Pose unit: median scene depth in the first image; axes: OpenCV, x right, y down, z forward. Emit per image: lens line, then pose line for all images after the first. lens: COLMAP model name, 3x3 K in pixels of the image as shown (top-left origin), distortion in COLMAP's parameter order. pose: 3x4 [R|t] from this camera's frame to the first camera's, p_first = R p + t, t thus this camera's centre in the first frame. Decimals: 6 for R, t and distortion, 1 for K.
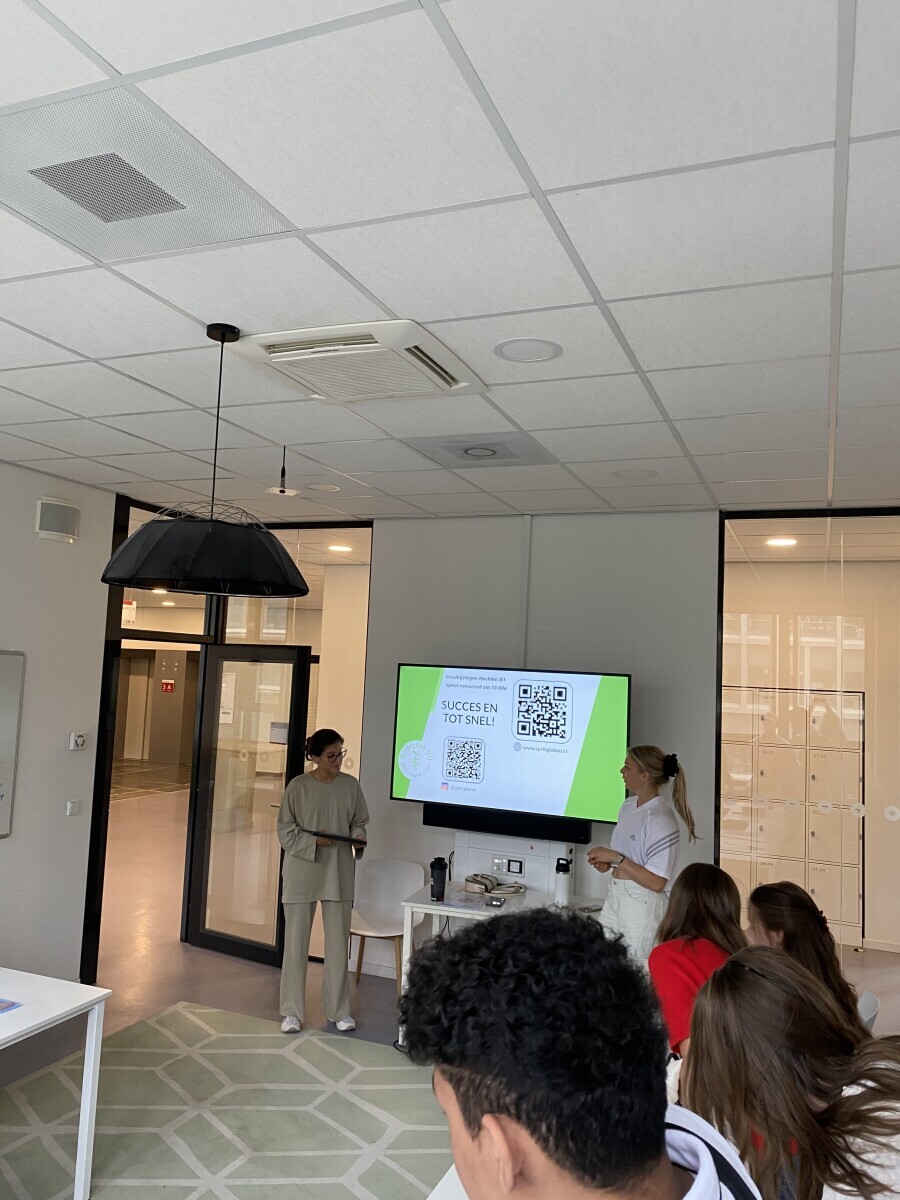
lens RADIAL K [[917.6, 0, 455.3], [0, 917.6, 589.4], [0, 0, 1]] dist [0.018189, -0.025301]
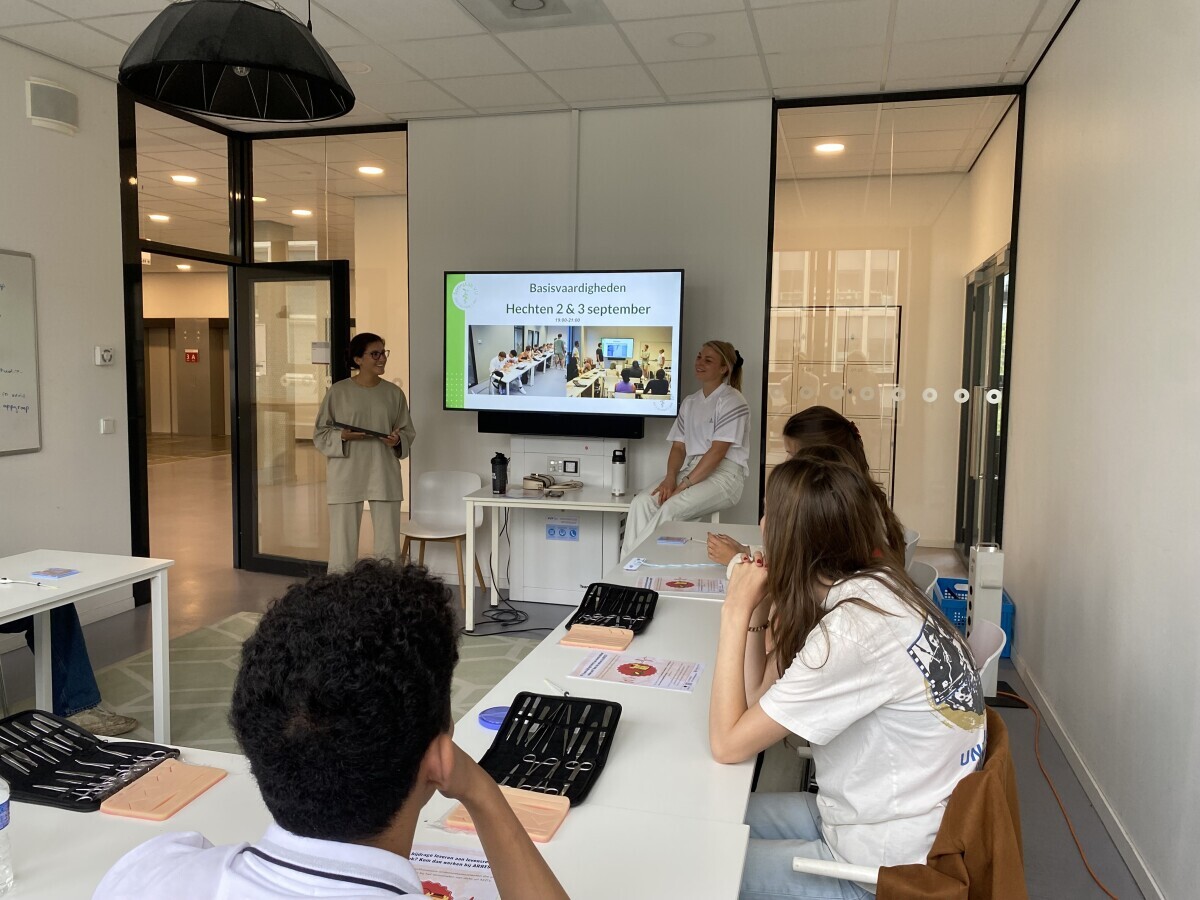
lens RADIAL K [[917.6, 0, 586.0], [0, 917.6, 443.3], [0, 0, 1]] dist [0.018189, -0.025301]
pose [[0.993969, -0.038909, 0.102529, -0.022429], [0.020166, 0.983849, 0.177863, 0.101331], [-0.107794, -0.174723, 0.978699, 0.012109]]
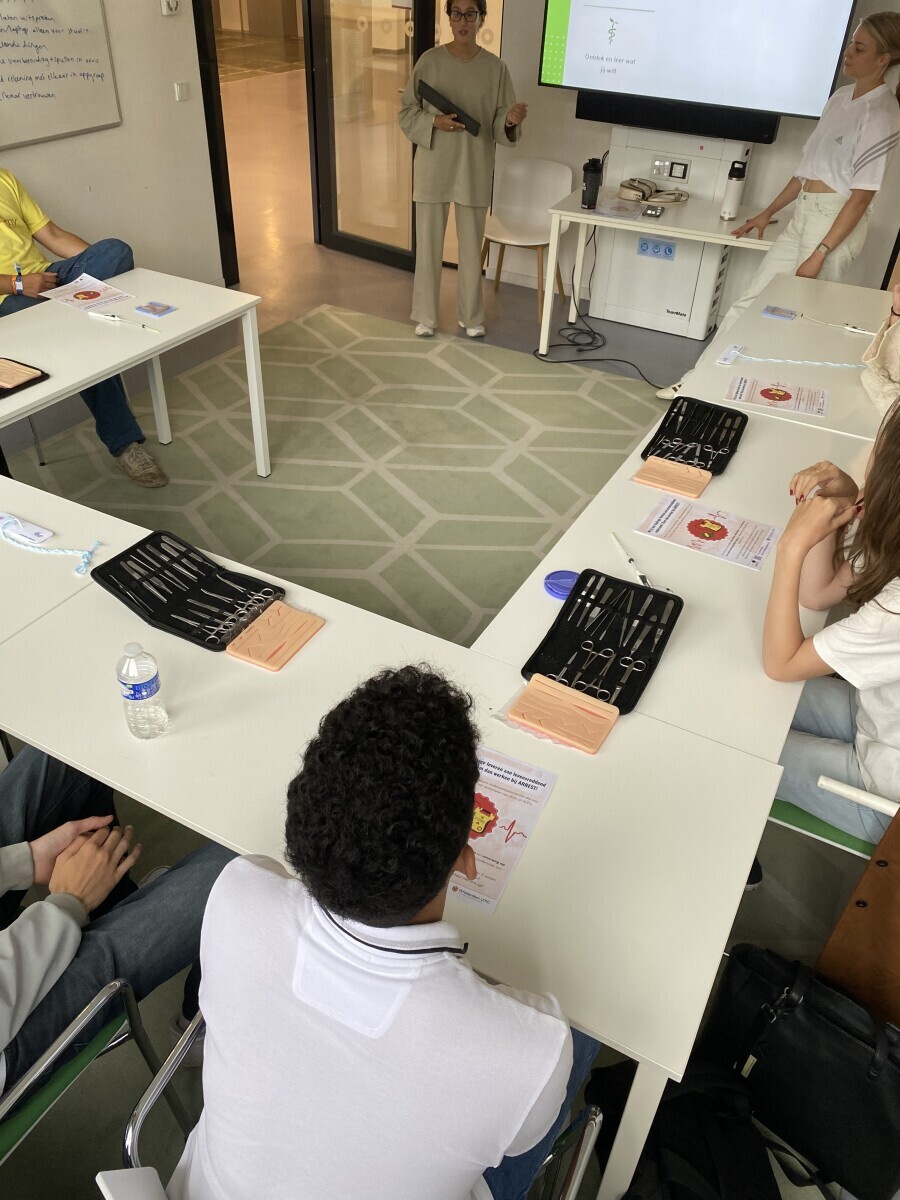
lens RADIAL K [[917.6, 0, 442.9], [0, 917.6, 586.5], [0, 0, 1]] dist [0.018189, -0.025301]
pose [[0.990703, 0.069996, -0.116651, -0.028921], [0.024839, 0.749988, 0.660985, 0.014531], [0.133753, -0.657737, 0.741277, 0.062186]]
